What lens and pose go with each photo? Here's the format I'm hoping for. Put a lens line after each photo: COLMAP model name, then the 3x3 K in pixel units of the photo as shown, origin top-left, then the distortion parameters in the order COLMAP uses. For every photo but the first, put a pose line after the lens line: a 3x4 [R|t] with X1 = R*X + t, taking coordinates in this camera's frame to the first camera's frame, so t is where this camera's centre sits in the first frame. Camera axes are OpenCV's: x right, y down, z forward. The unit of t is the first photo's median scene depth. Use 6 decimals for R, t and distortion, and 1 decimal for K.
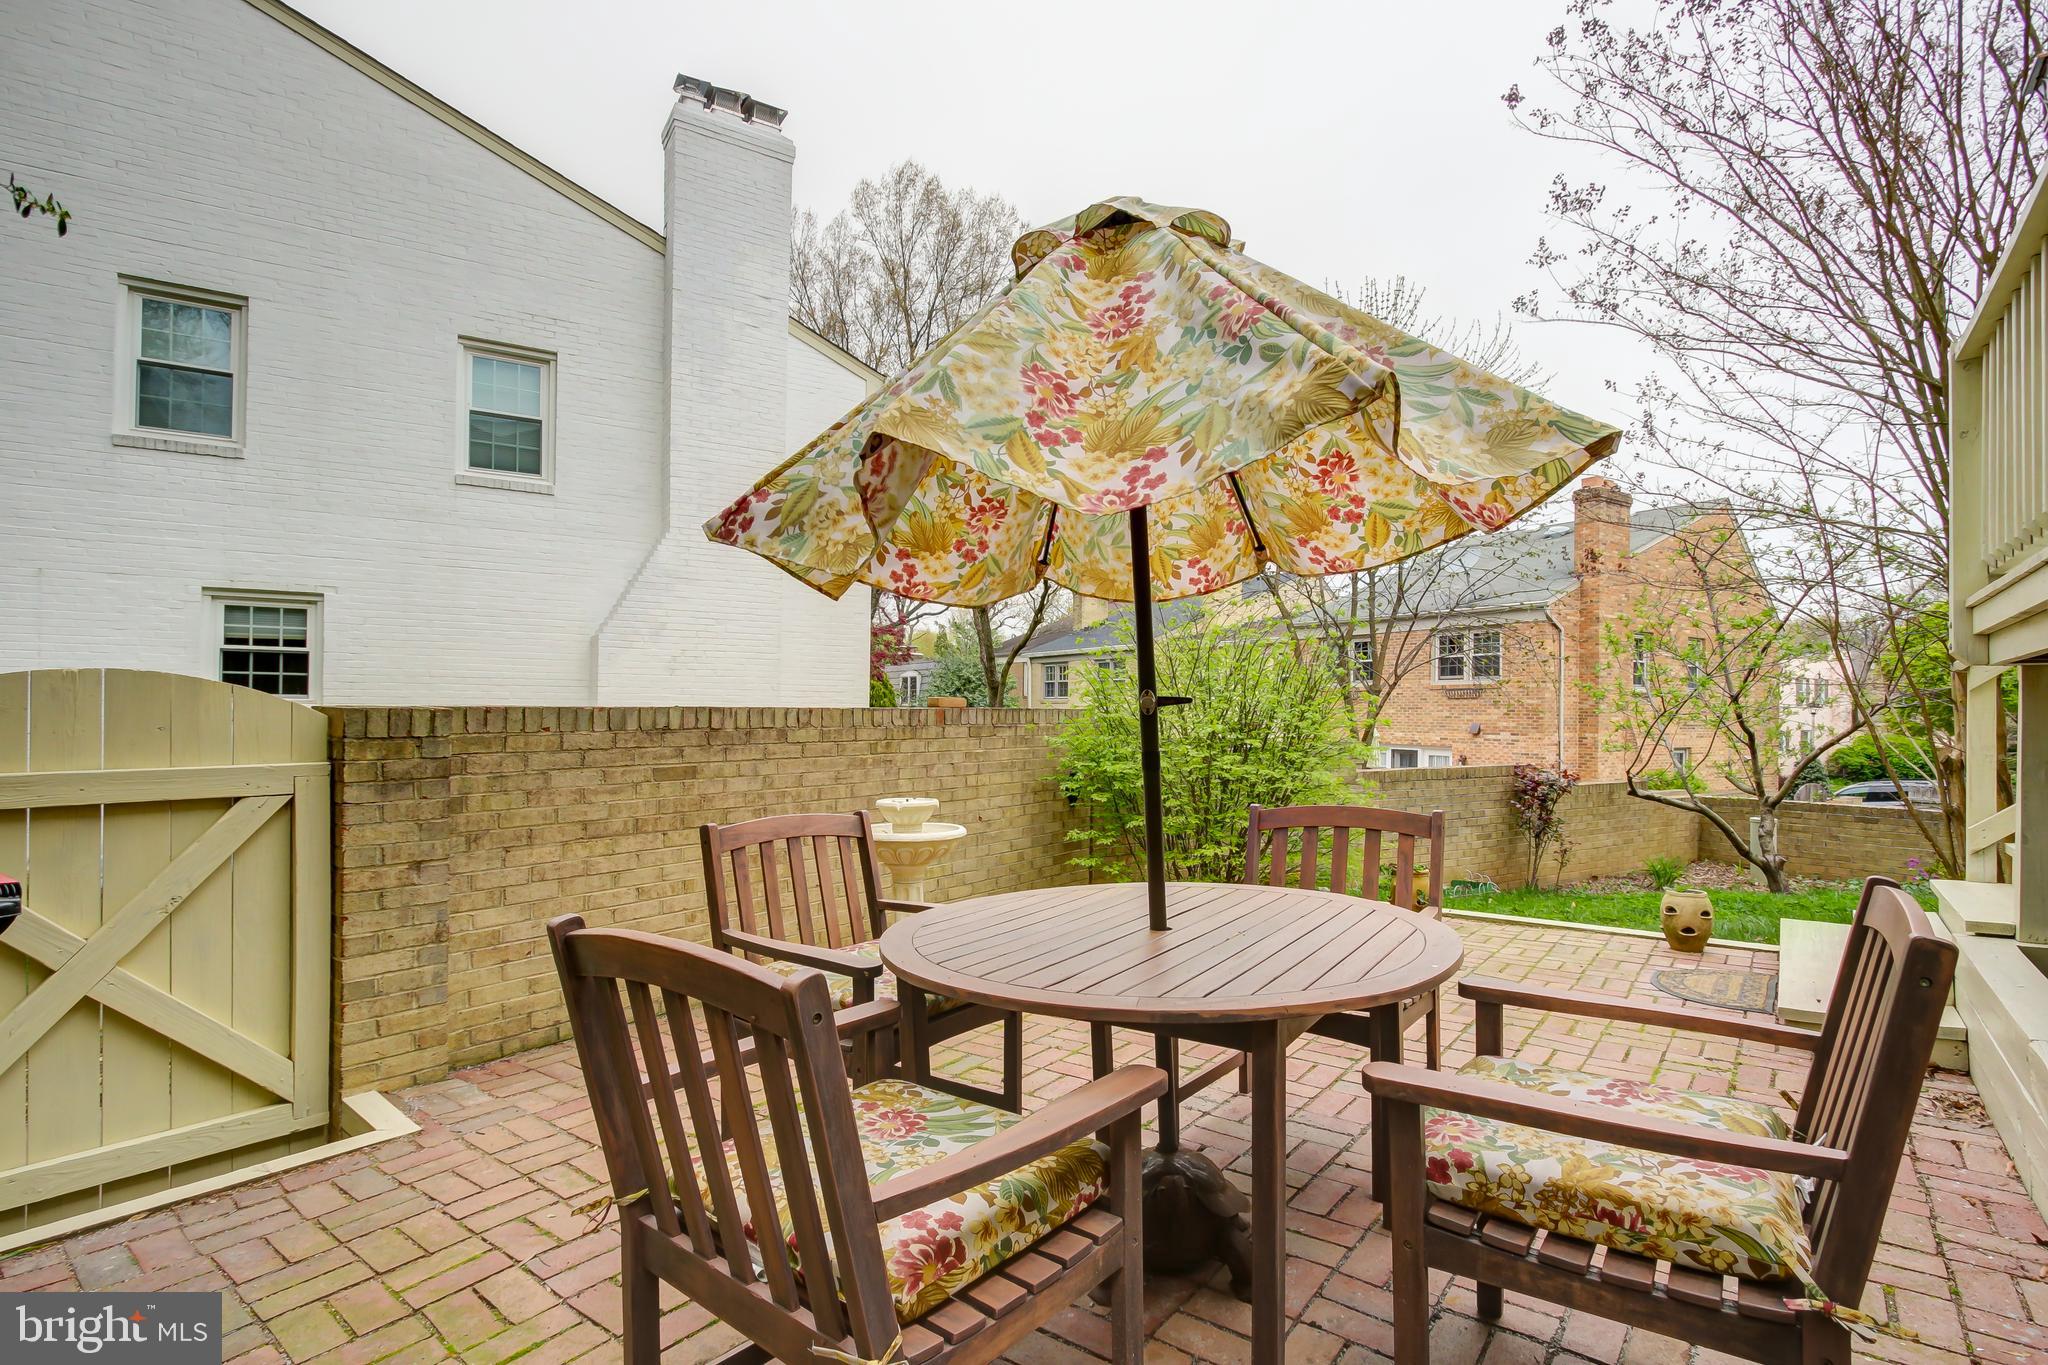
lens RADIAL K [[993.6, 0, 1027.2], [0, 993.6, 686.8], [0, 0, 1]] dist [-0.018517, 0.003819]
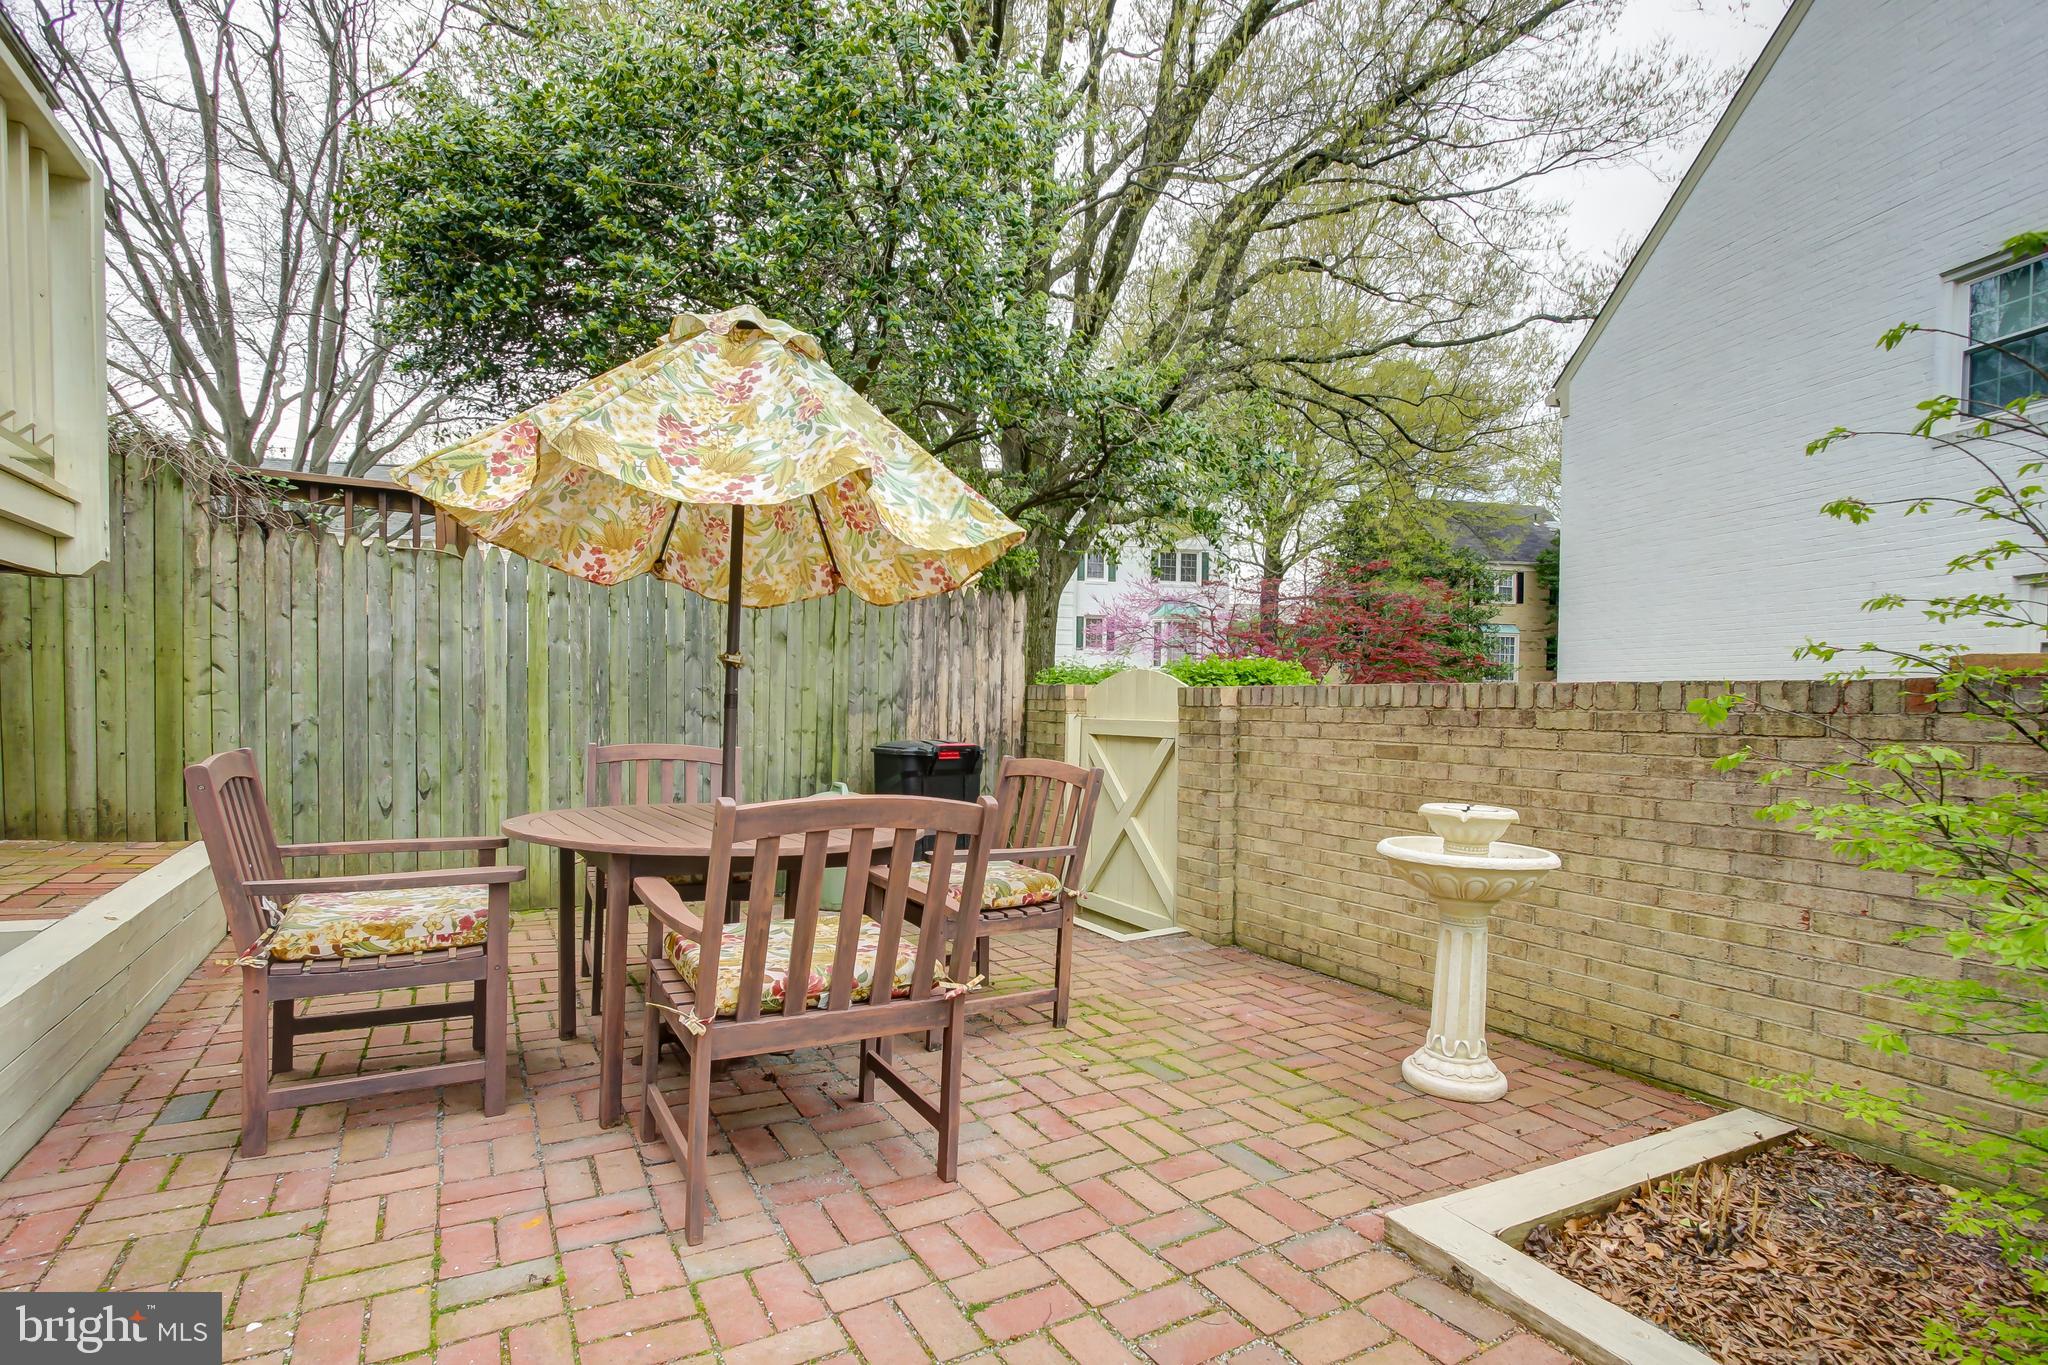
lens RADIAL K [[993.6, 0, 1027.5], [0, 993.6, 693.5], [0, 0, 1]] dist [-0.018517, 0.003819]
pose [[-0.389914, -0.021398, -0.920603, 0.658370], [0.001740, 0.999711, -0.023974, 0.050875], [0.920850, -0.010950, -0.389764, 1.014092]]
